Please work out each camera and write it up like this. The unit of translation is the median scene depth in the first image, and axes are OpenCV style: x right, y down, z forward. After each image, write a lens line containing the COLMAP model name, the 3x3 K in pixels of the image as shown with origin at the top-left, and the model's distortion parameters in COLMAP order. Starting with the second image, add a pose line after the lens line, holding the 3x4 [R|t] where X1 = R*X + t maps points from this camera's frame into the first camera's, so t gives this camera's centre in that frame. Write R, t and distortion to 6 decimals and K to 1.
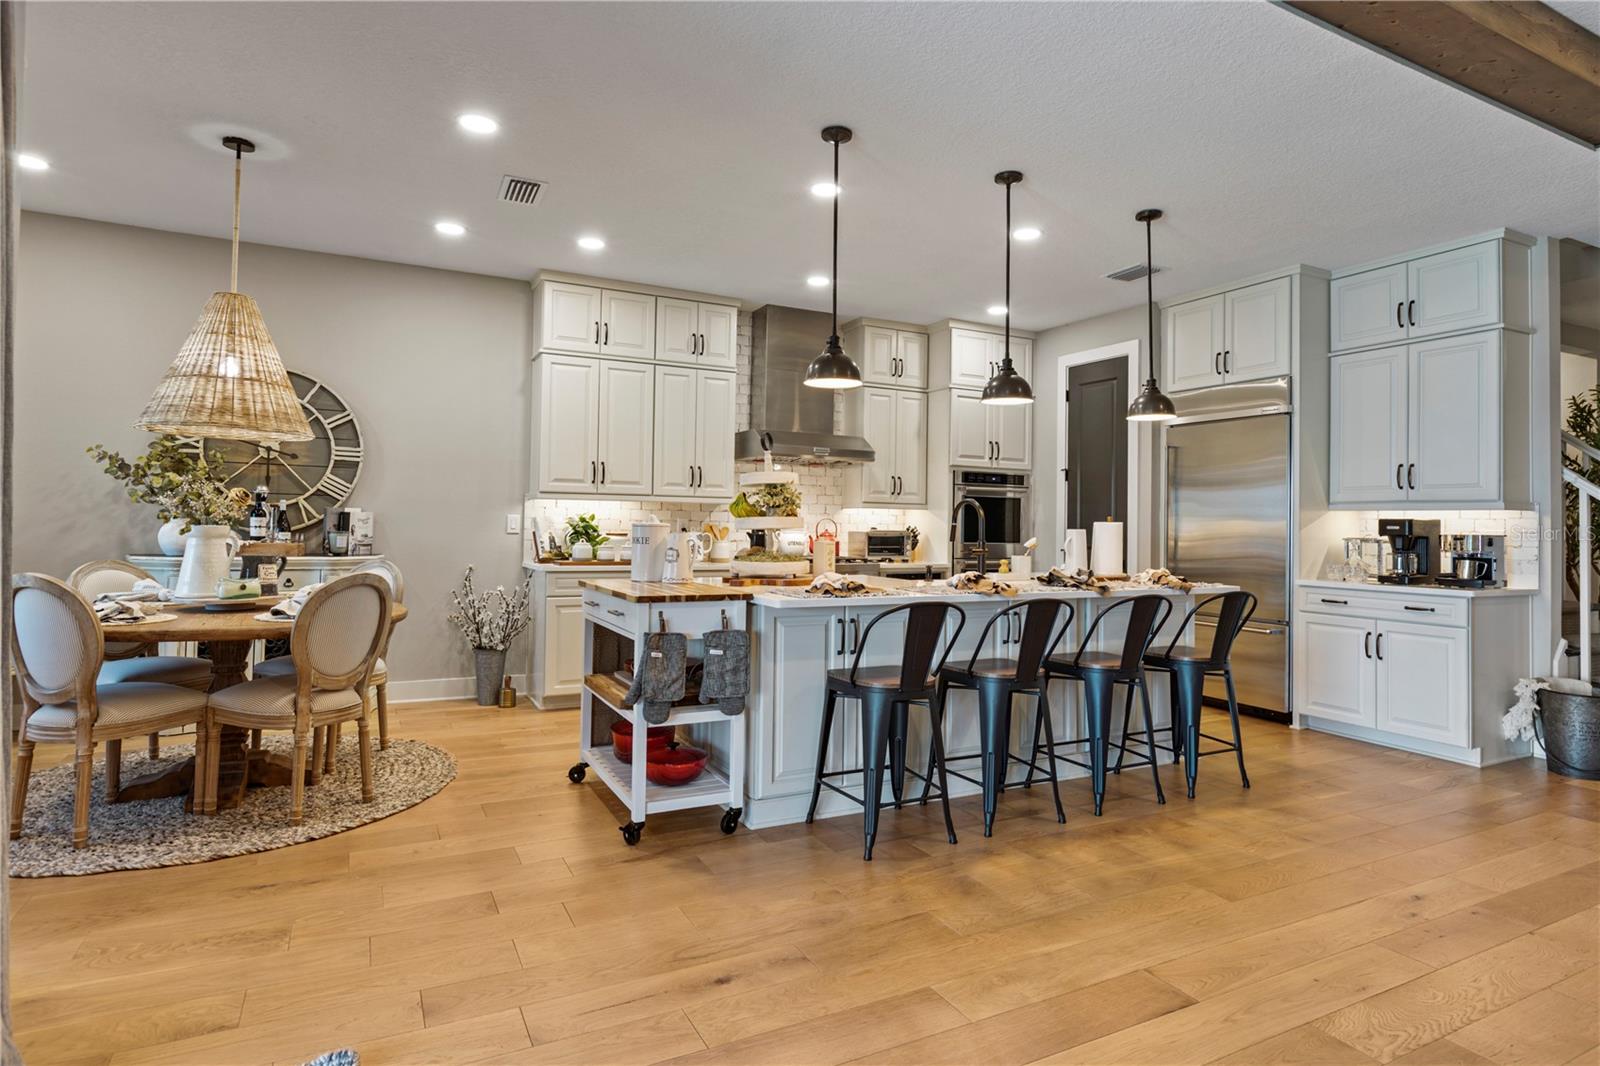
lens RADIAL K [[863.0, 0, 823.4], [0, 863.0, 509.5], [0, 0, 1]] dist [-0.004945, -0.001753]
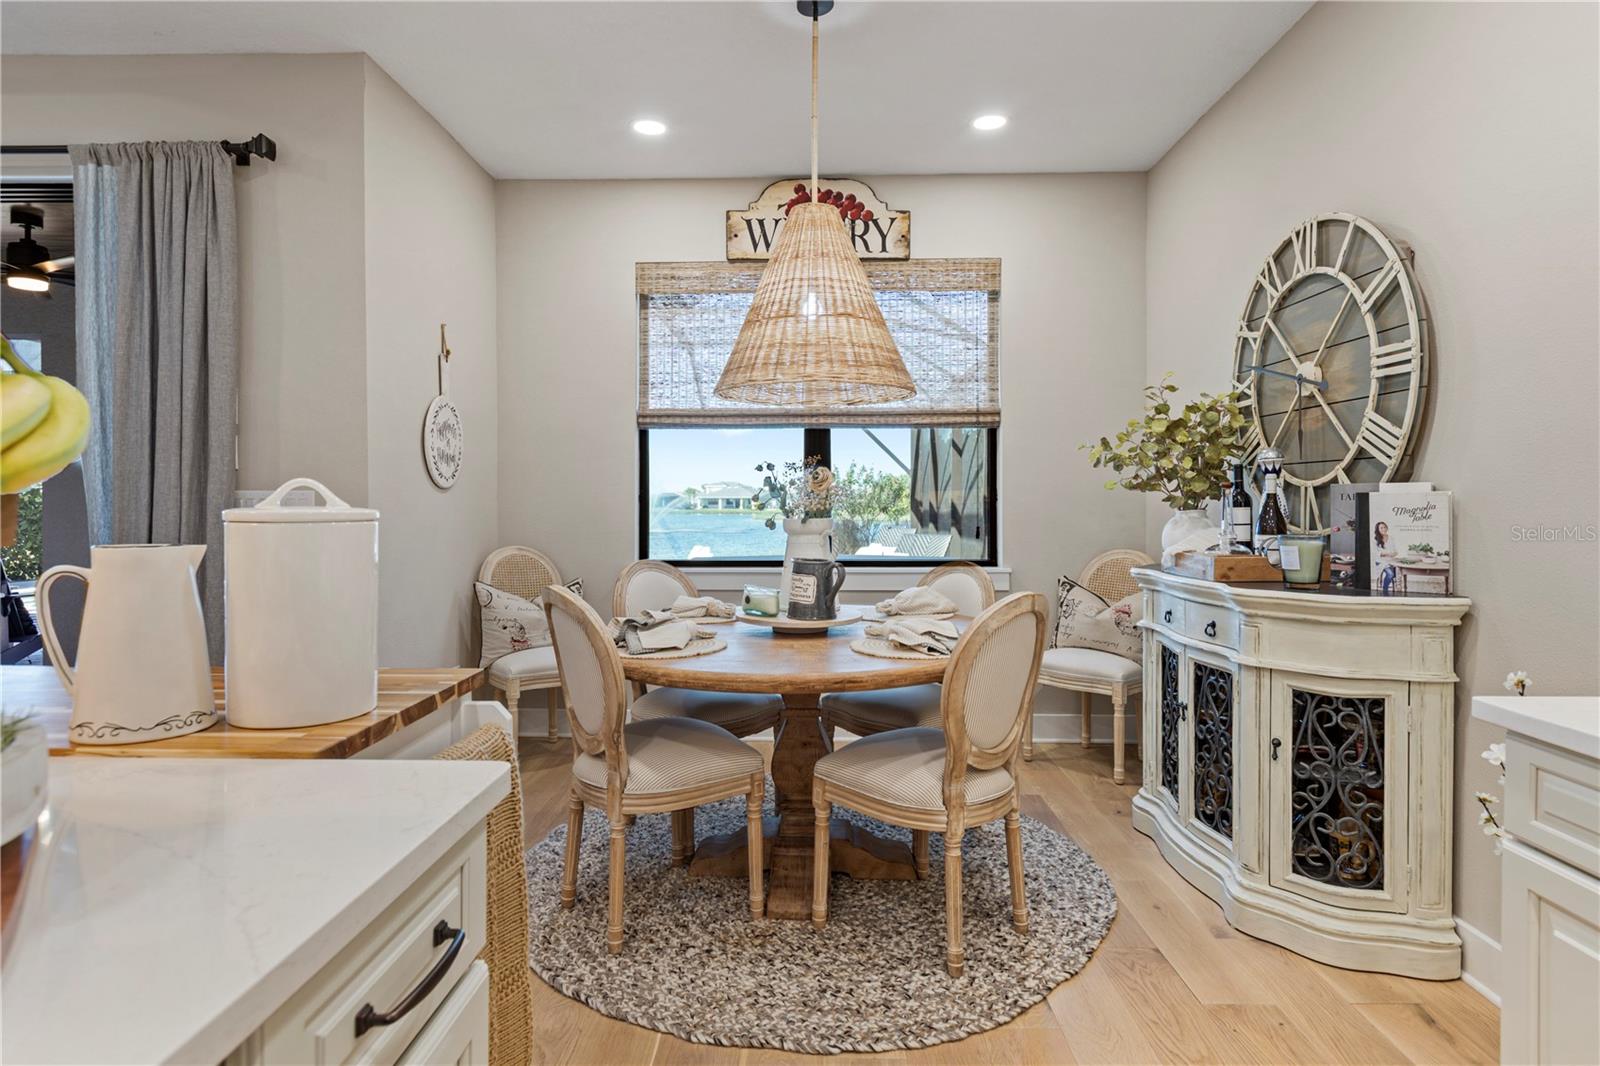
lens RADIAL K [[863.0, 0, 791.4], [0, 863.0, 504.7], [0, 0, 1]] dist [-0.004945, -0.001753]
pose [[-0.481175, -0.016695, -0.876465, -0.022758], [0.007316, 0.999707, -0.023059, 0.016801], [0.876594, -0.017507, -0.480912, 0.953343]]
